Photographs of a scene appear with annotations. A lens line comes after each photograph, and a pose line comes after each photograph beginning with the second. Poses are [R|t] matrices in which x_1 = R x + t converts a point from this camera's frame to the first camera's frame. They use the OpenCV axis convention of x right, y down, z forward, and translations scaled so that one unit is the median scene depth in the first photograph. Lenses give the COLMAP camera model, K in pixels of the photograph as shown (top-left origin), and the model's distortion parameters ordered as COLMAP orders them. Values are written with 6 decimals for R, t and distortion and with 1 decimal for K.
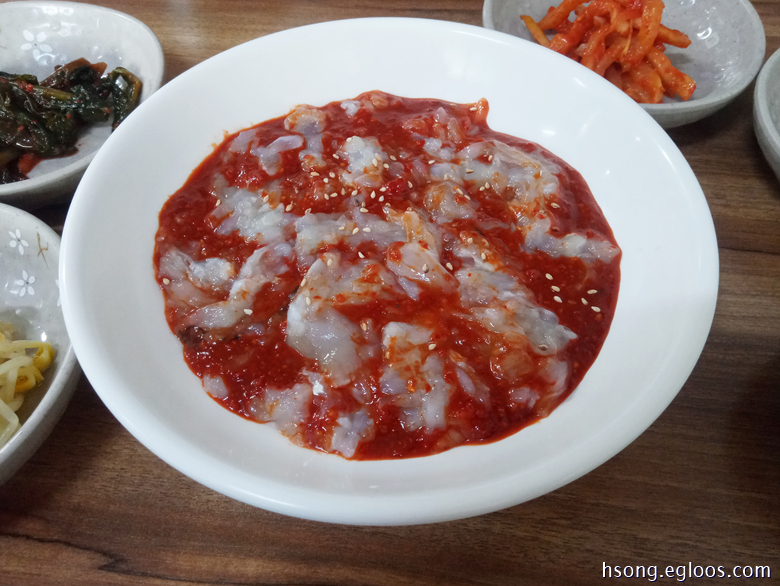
lens RADIAL K [[671.2, 0, 390.3], [0, 671.2, 293.2], [0, 0, 1]] dist [0.029747, -0.066849]
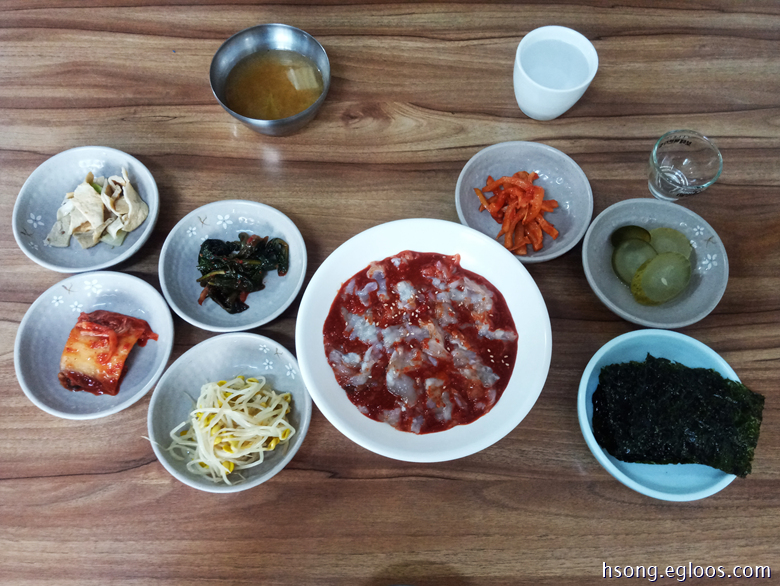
lens RADIAL K [[671.2, 0, 391.6], [0, 671.2, 292.4], [0, 0, 1]] dist [0.029747, -0.066849]
pose [[0.996164, -0.072500, 0.048998, -0.221876], [0.058272, 0.967354, 0.246640, -0.851509], [-0.065280, -0.242839, 0.967868, -1.293357]]
